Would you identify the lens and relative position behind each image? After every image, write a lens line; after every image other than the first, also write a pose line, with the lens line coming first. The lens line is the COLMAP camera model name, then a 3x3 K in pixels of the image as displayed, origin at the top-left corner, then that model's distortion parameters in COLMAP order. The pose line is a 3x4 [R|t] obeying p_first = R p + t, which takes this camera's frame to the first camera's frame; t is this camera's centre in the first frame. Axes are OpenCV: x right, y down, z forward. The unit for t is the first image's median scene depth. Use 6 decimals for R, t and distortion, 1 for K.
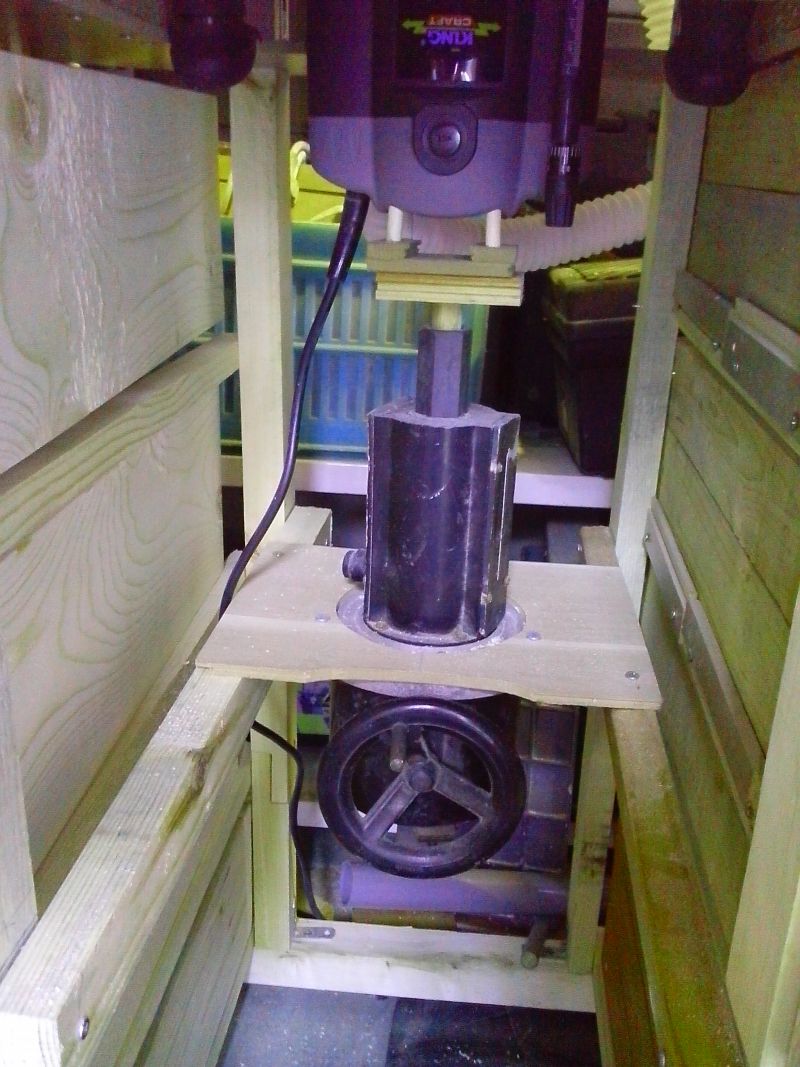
lens RADIAL K [[996.0, 0, 400.0], [0, 996.0, 533.5], [0, 0, 1]] dist [0.043749, -0.006331]
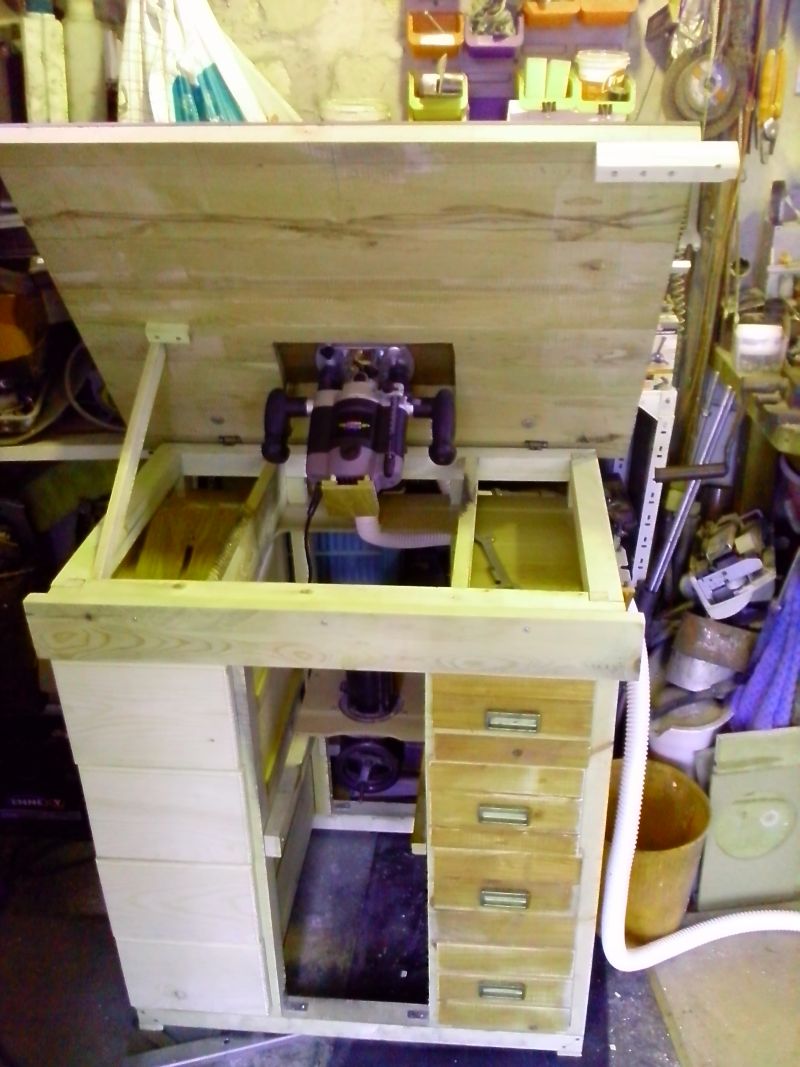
lens RADIAL K [[996.0, 0, 400.0], [0, 996.0, 533.5], [0, 0, 1]] dist [0.043749, -0.006331]
pose [[0.998709, -0.039379, -0.032076, 0.227417], [0.043269, 0.990395, 0.131322, -0.784913], [0.026597, -0.132540, 0.990821, -1.796860]]
